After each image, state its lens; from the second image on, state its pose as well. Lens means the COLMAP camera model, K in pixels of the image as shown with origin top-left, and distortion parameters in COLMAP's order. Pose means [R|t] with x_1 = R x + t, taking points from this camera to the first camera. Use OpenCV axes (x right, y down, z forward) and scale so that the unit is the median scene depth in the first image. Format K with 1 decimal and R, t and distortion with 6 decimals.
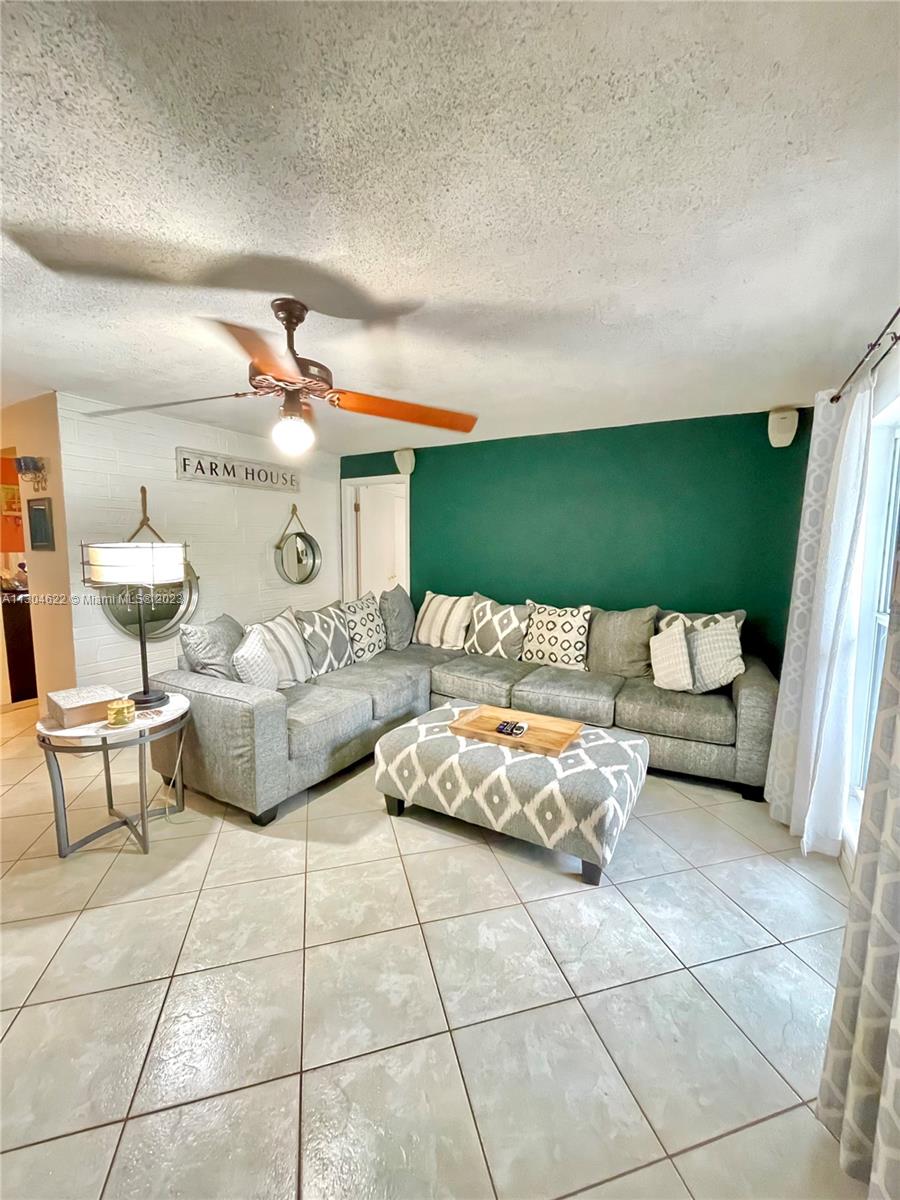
lens RADIAL K [[478.9, 0, 450.0], [0, 478.9, 600.0], [0, 0, 1]] dist [0.000084, -0.000452]
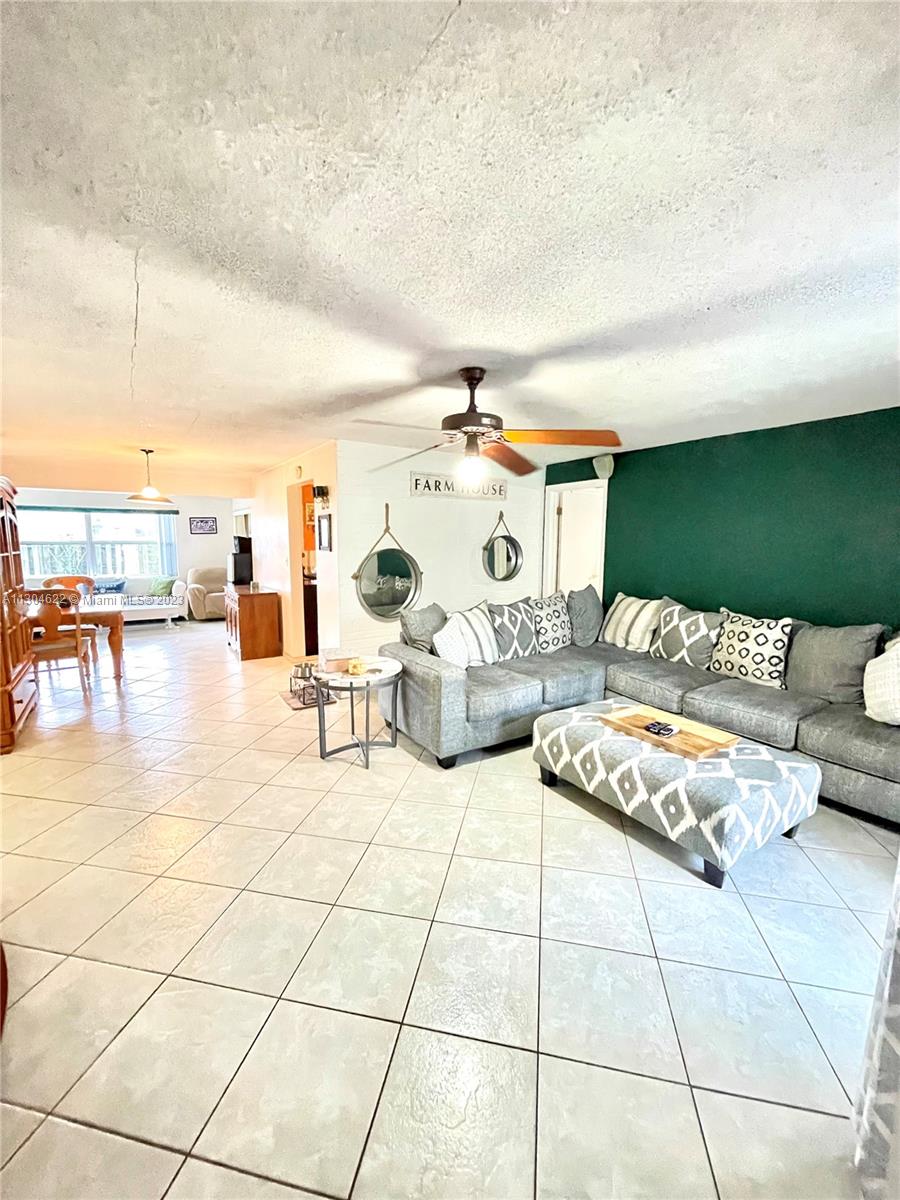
lens RADIAL K [[478.9, 0, 450.0], [0, 478.9, 600.0], [0, 0, 1]] dist [0.000084, -0.000452]
pose [[0.891705, 0.058365, -0.448839, 0.123168], [-0.054341, 0.998283, 0.021852, -0.007516], [0.449344, 0.004904, 0.893345, -0.103648]]
